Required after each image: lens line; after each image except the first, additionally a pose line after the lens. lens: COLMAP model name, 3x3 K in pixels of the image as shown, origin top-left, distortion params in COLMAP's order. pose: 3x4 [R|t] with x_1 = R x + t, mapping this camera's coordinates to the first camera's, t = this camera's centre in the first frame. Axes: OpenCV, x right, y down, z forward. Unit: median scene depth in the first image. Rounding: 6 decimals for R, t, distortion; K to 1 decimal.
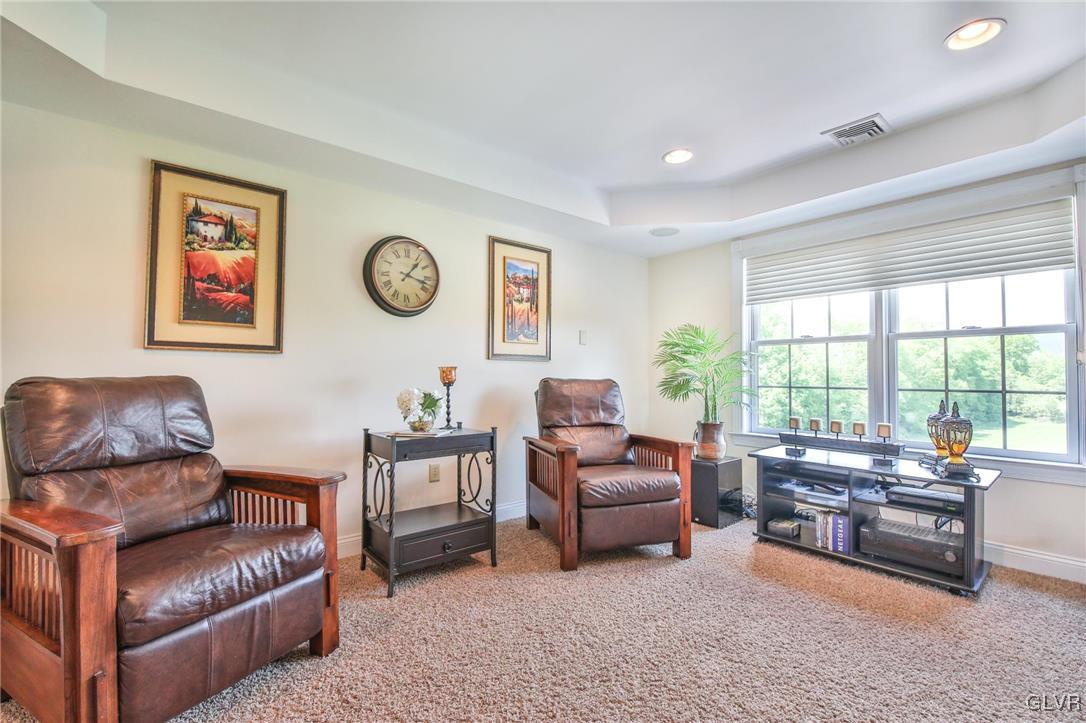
lens RADIAL K [[461.3, 0, 539.3], [0, 461.3, 362.5], [0, 0, 1]] dist [-0.021802, -0.001744]
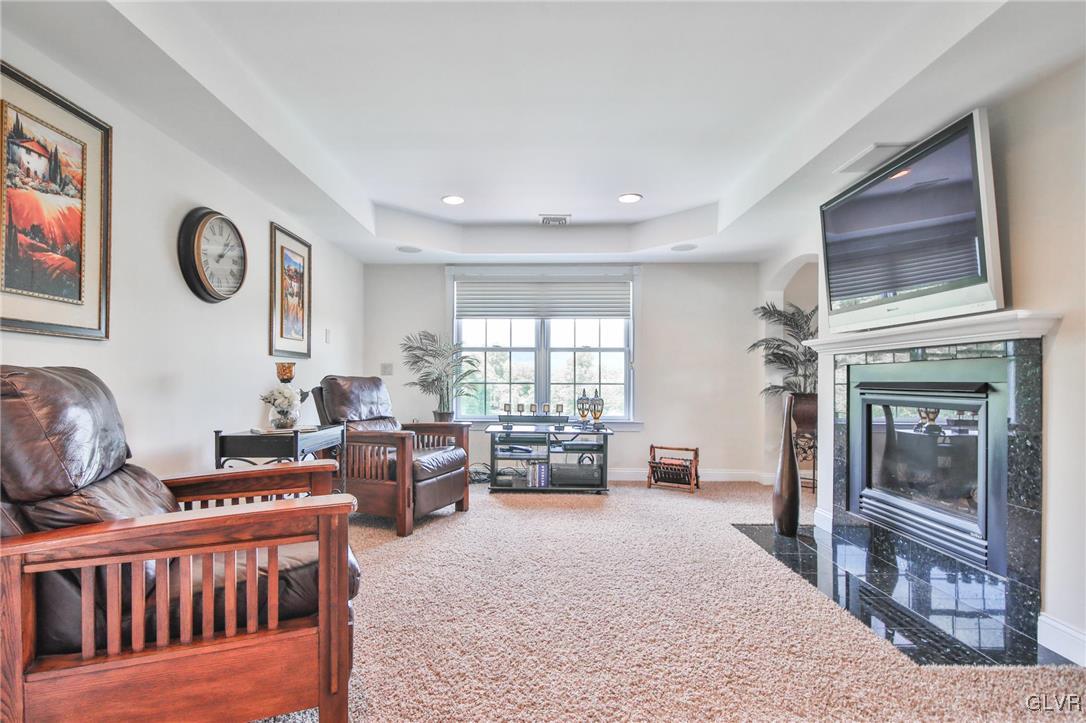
lens RADIAL K [[504.6, 0, 540.3], [0, 504.6, 370.0], [0, 0, 1]] dist [-0.010112, -0.004985]
pose [[0.631087, 0.012308, 0.775614, -0.773942], [-0.025440, 0.999665, 0.004836, 0.006737], [-0.775295, -0.022784, 0.631189, -0.092645]]
